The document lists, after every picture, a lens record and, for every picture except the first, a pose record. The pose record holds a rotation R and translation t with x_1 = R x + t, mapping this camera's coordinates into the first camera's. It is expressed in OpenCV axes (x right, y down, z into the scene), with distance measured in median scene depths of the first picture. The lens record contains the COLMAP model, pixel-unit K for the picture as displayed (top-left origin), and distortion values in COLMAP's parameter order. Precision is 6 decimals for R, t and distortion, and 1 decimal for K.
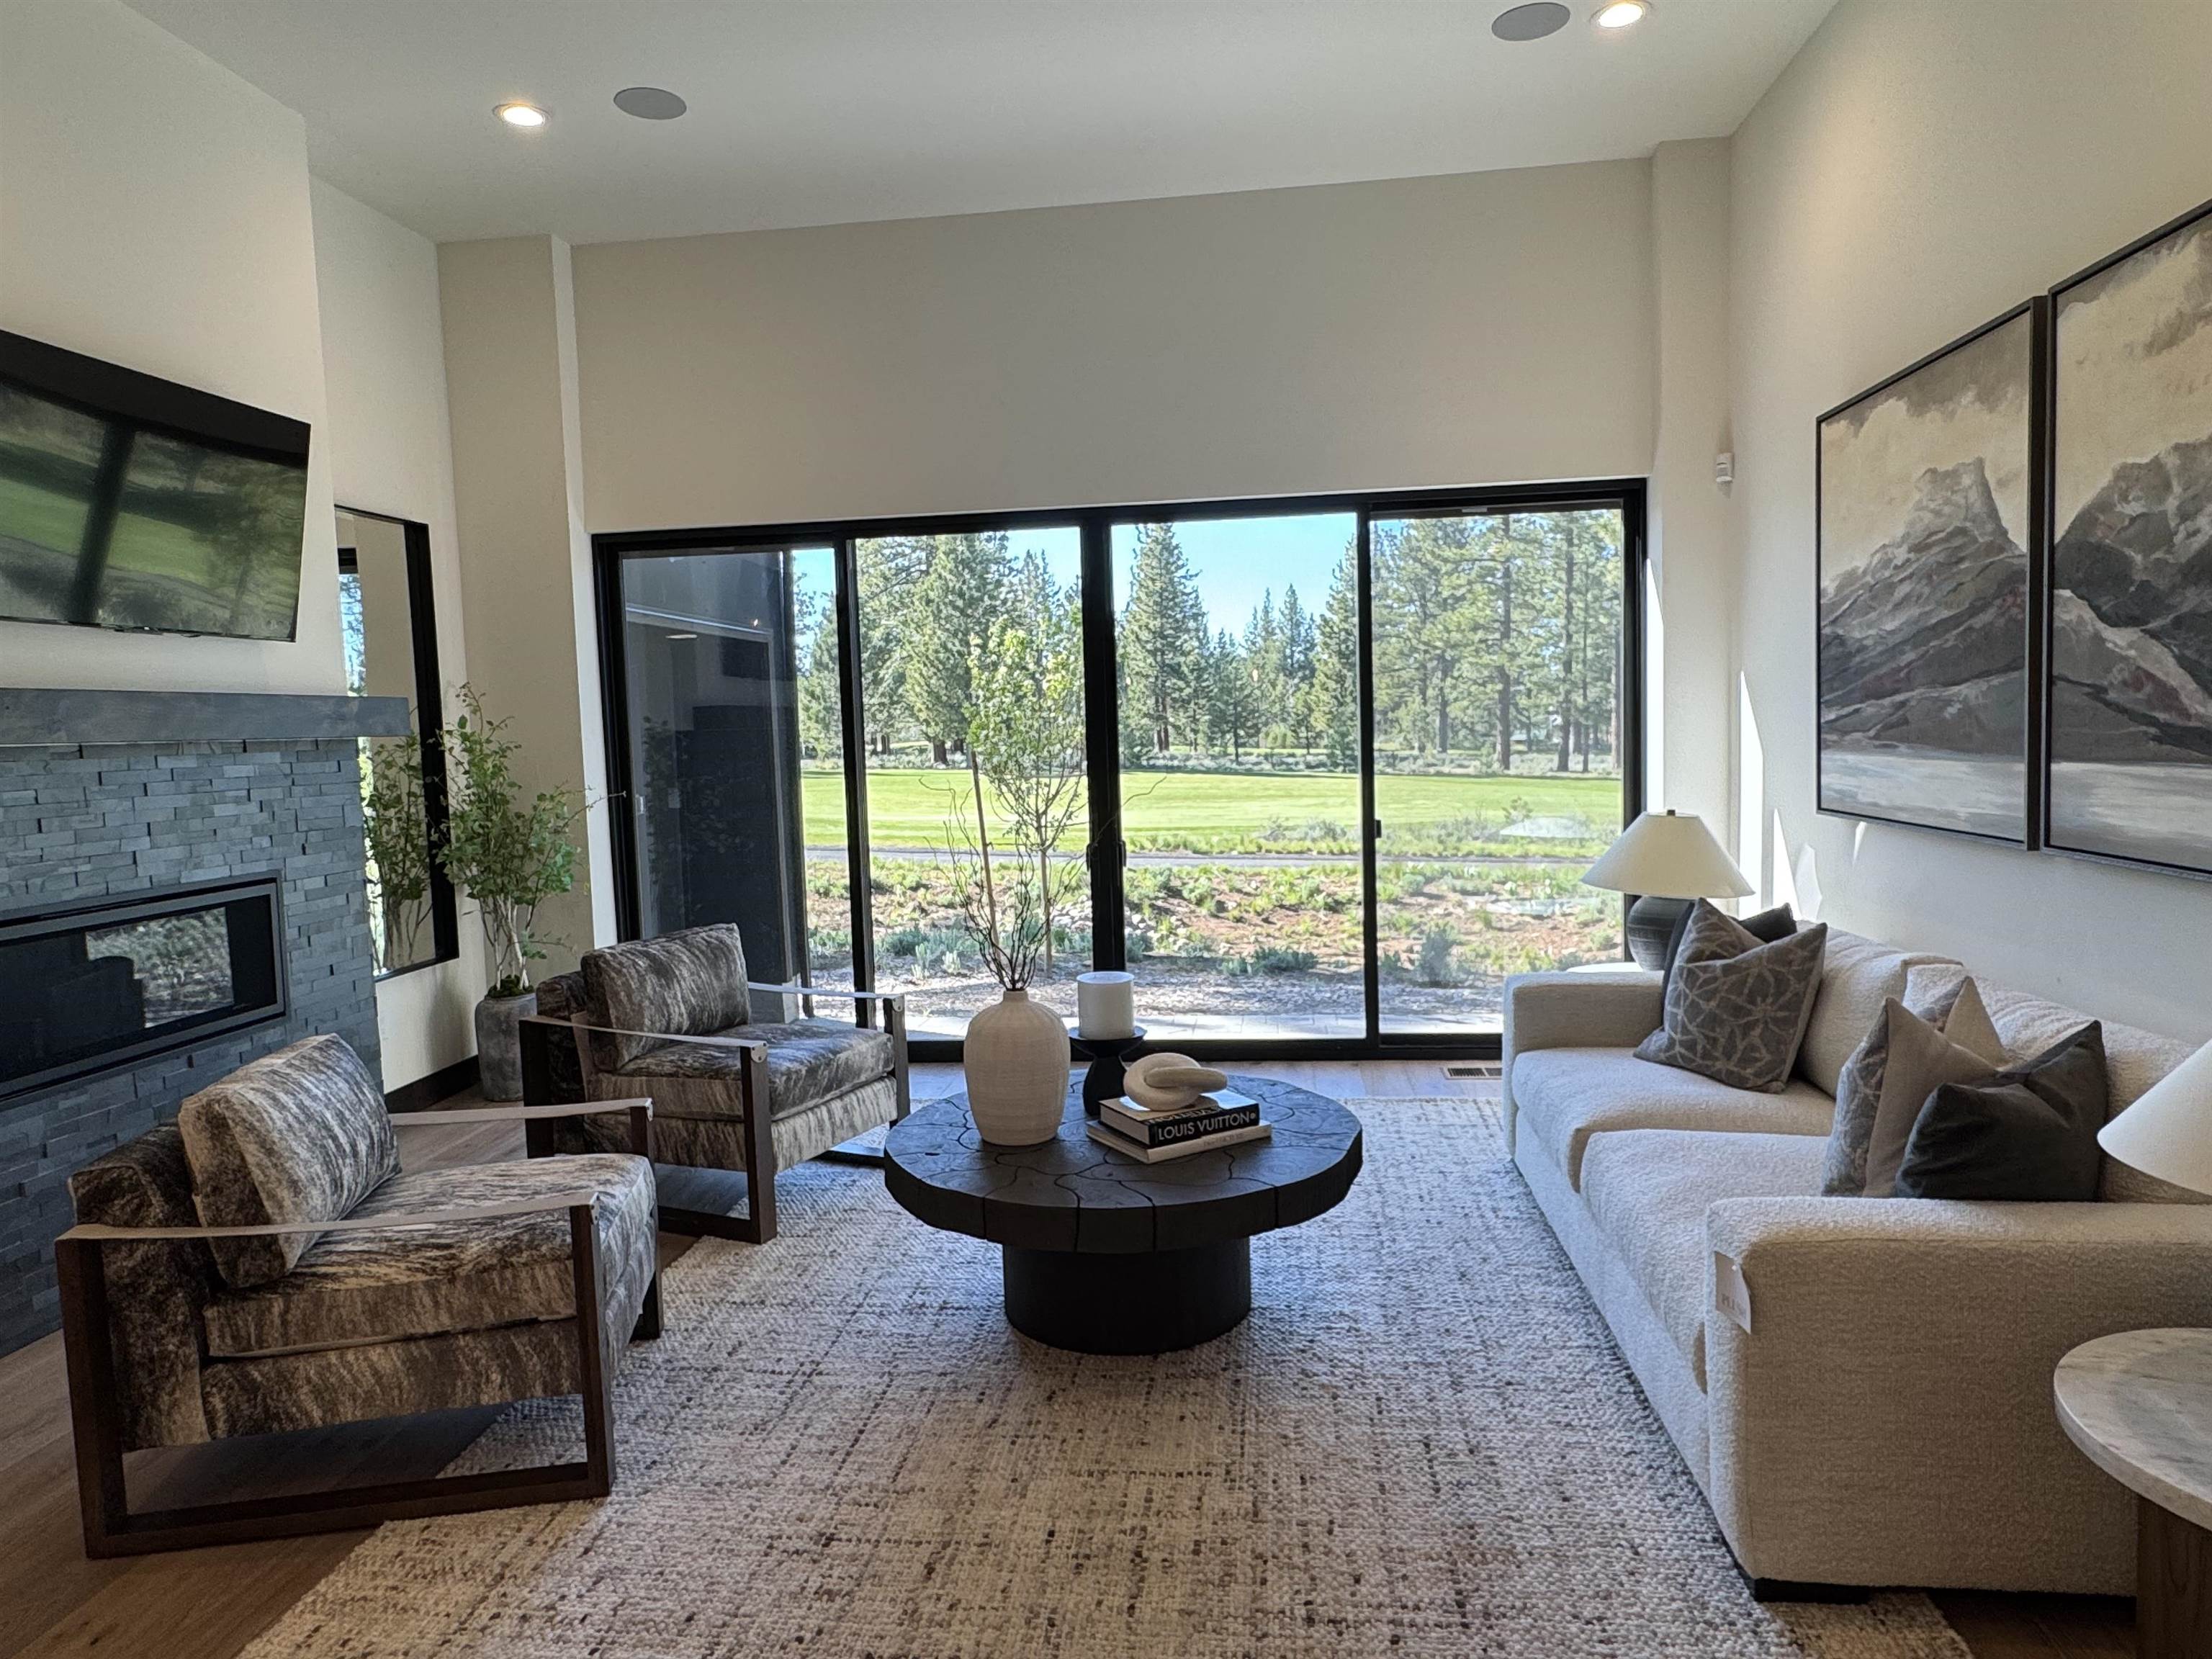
lens RADIAL K [[1382.5, 0, 1093.6], [0, 1382.5, 839.0], [0, 0, 1]] dist [-0.013260, 0.005607]
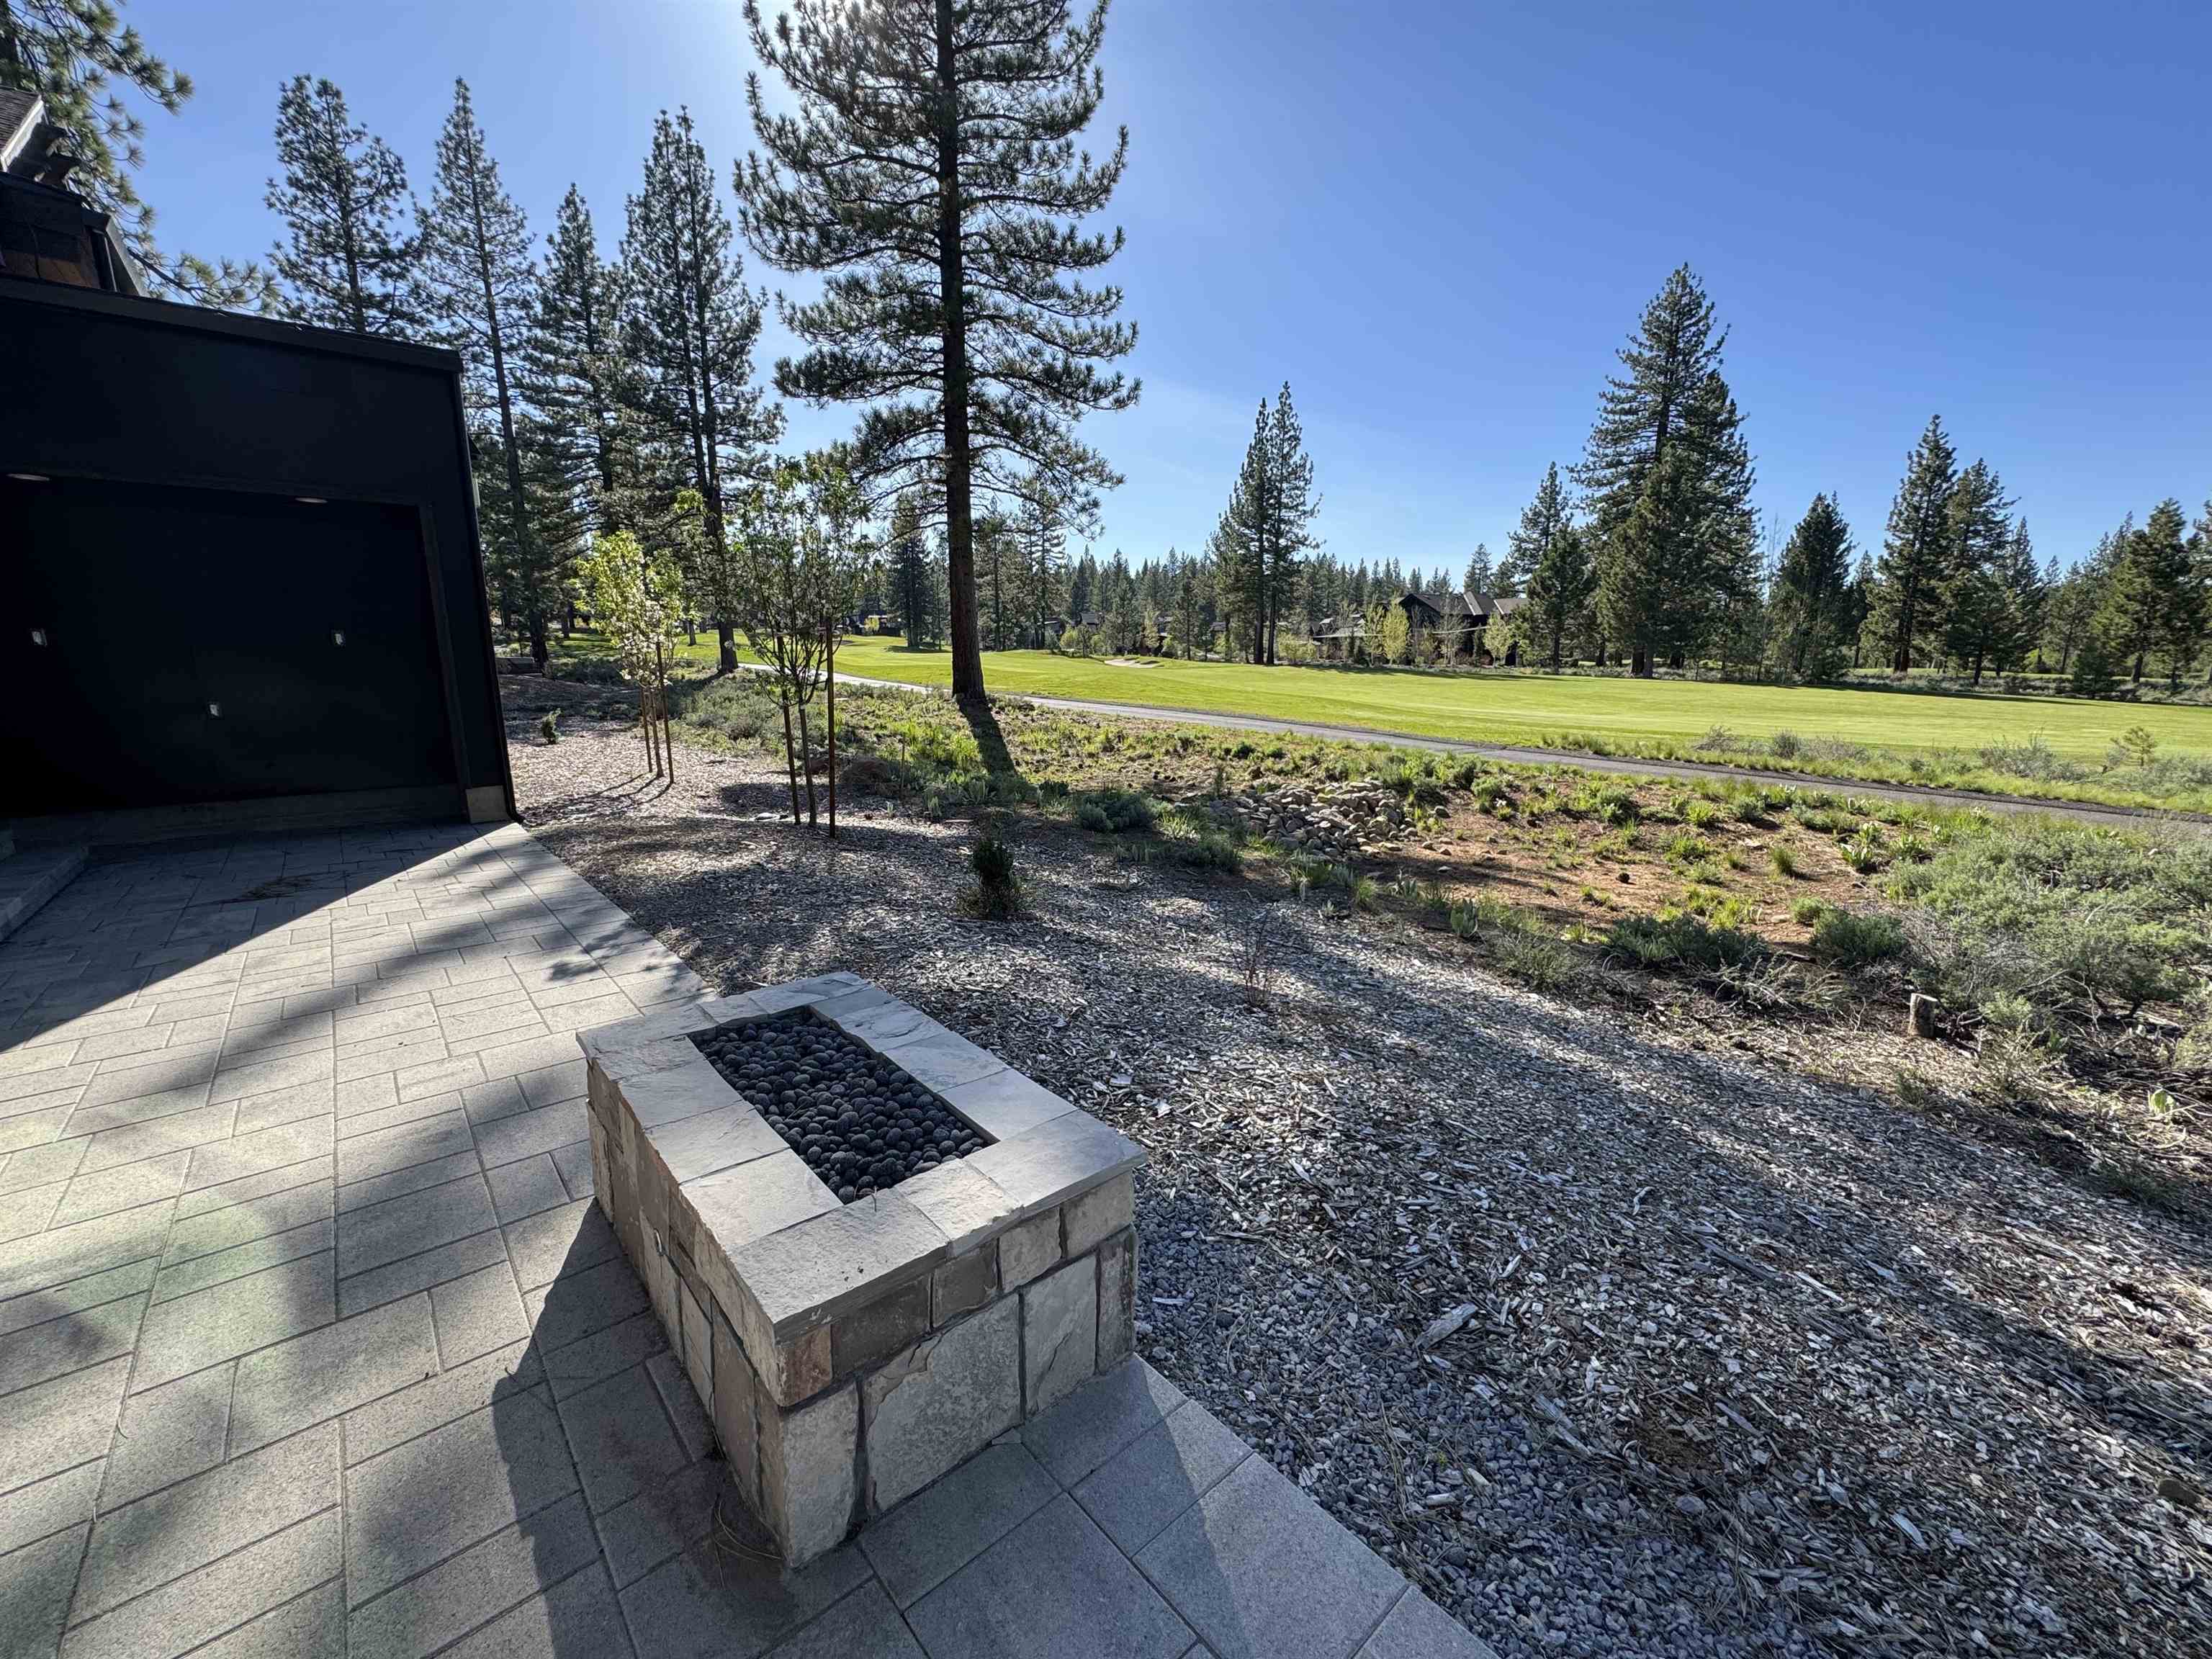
lens RADIAL K [[883.6, 0, 1118.8], [0, 883.6, 833.7], [0, 0, 1]] dist [-0.002484, 0.000428]
pose [[0.742432, 0.156193, -0.651458, 1.464683], [-0.071722, 0.985383, 0.154517, -0.042883], [0.666071, -0.067994, 0.742783, 1.559983]]
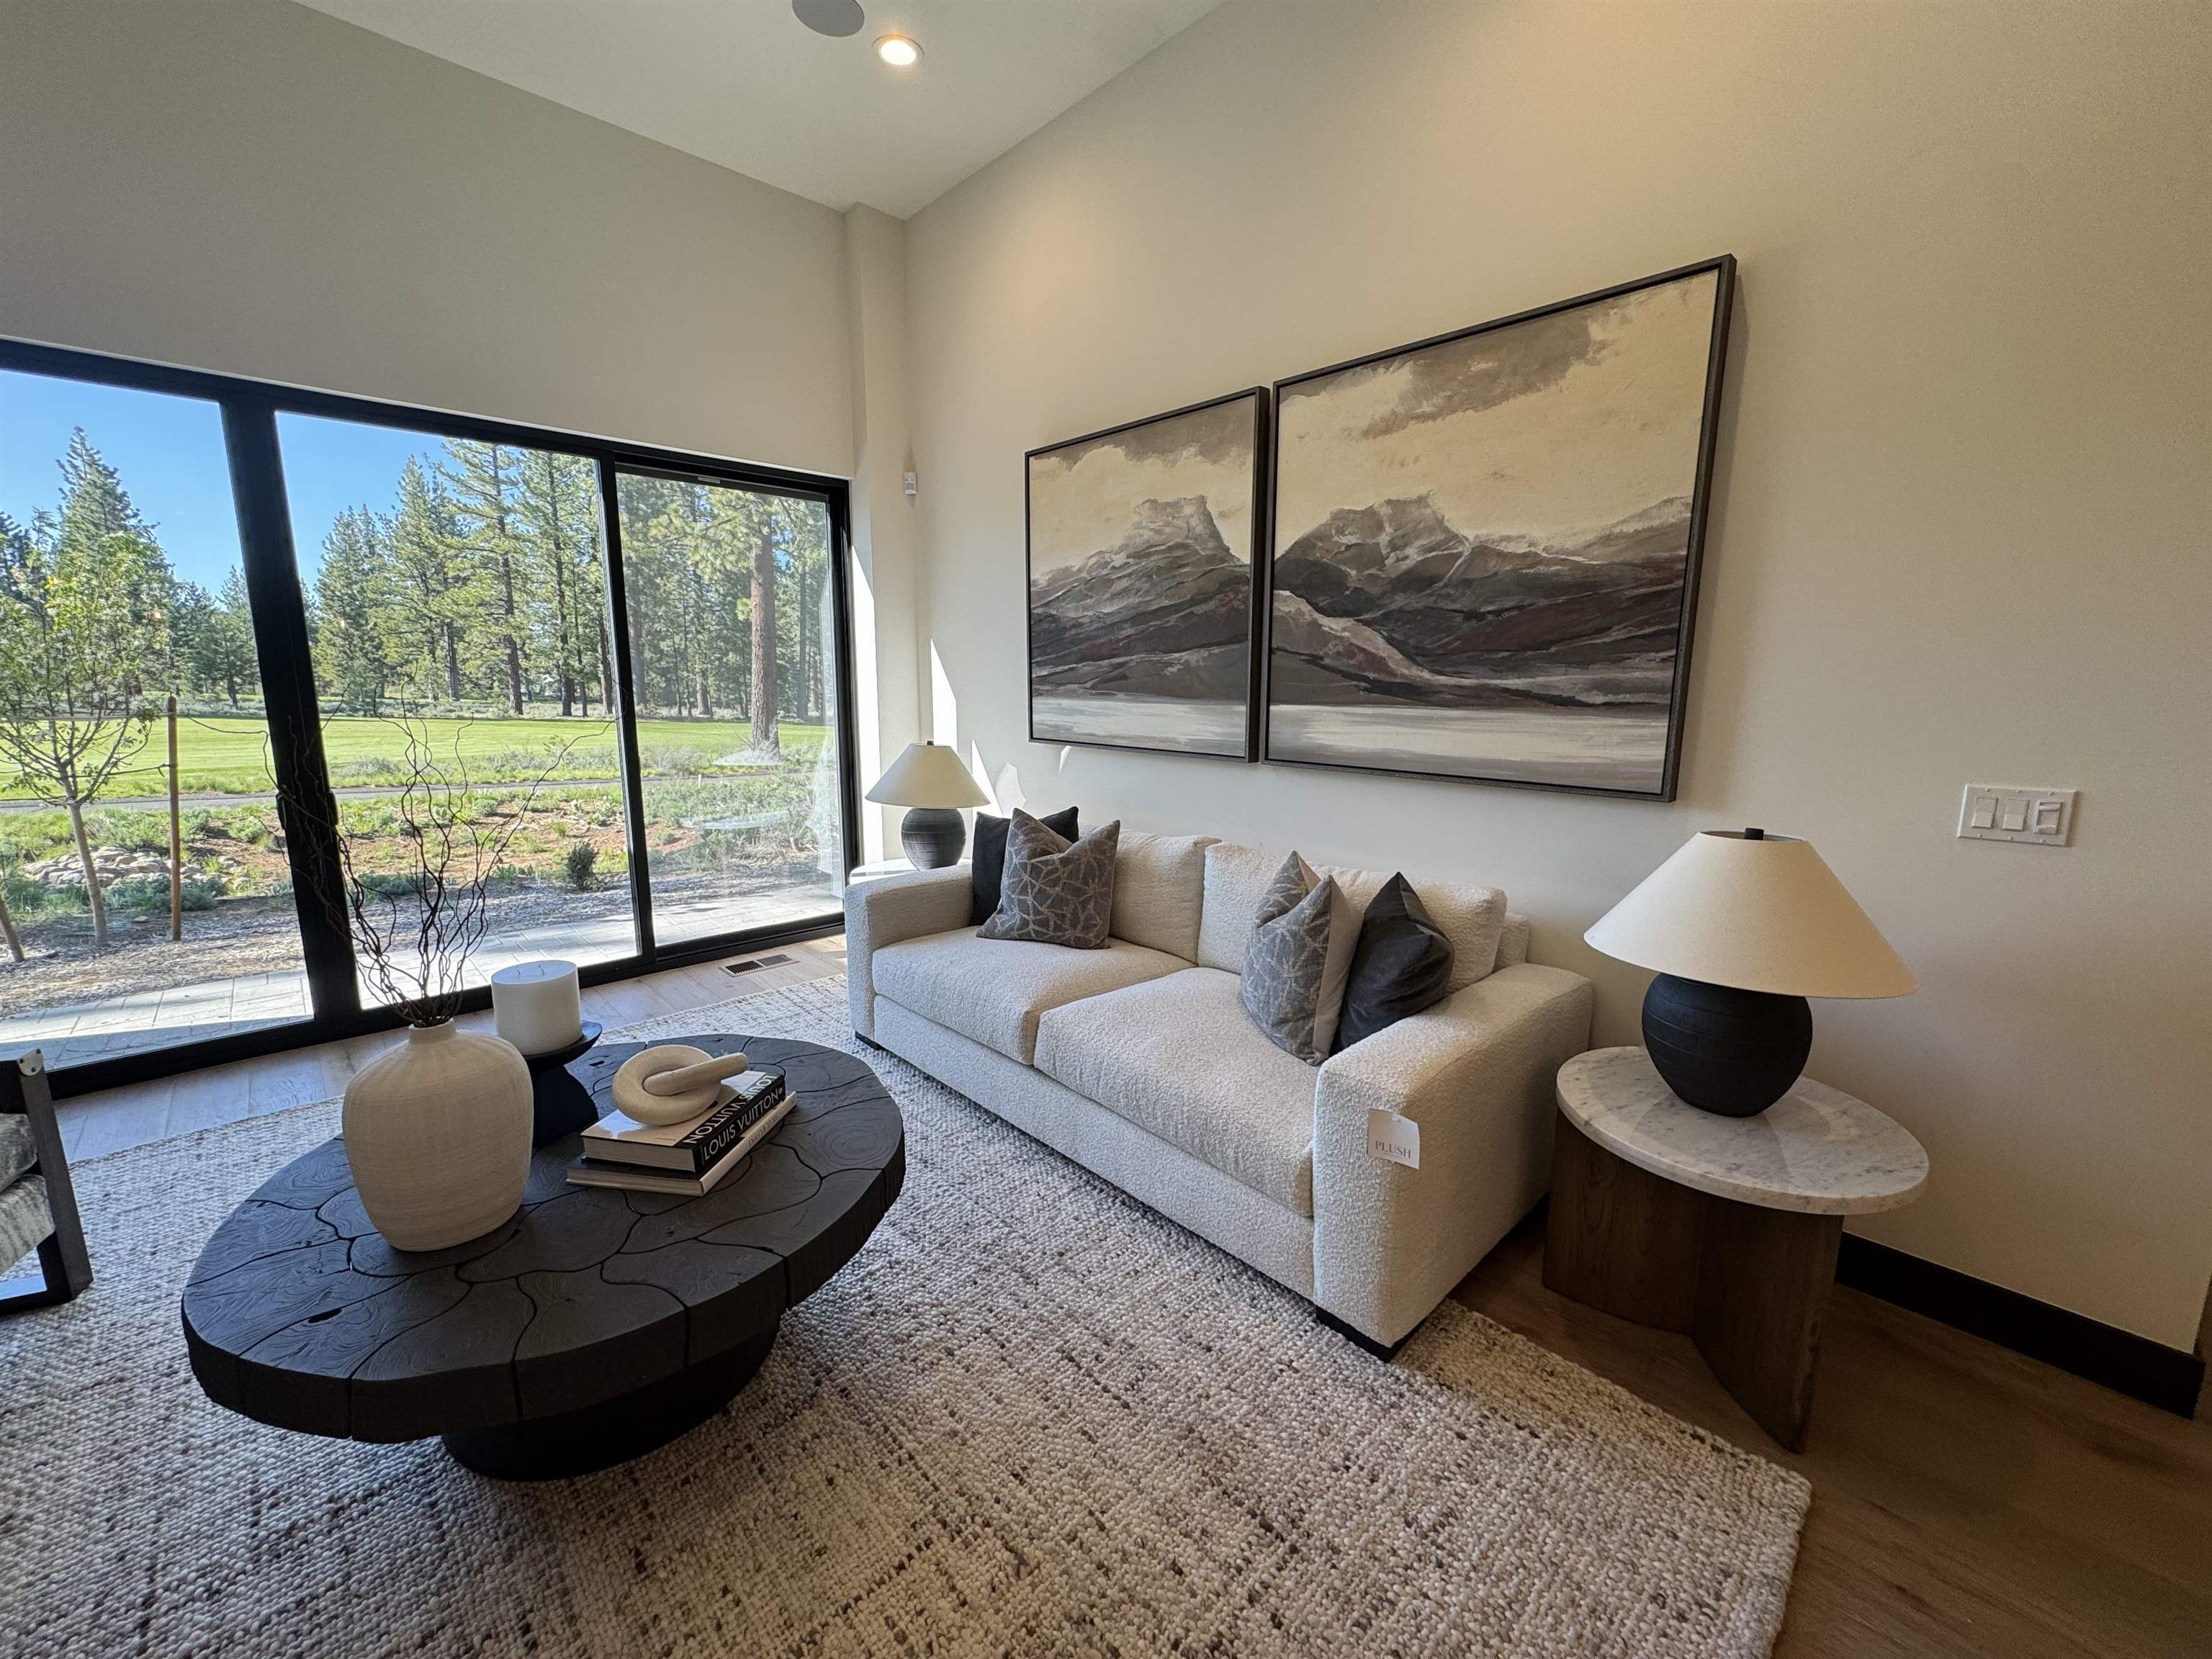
lens RADIAL K [[883.6, 0, 1106.6], [0, 883.6, 828.6], [0, 0, 1]] dist [-0.002484, 0.000428]
pose [[0.632282, -0.096645, 0.768687, -0.129708], [0.036801, 0.994815, 0.094805, -0.012434], [-0.773864, -0.031655, 0.632560, 0.345670]]
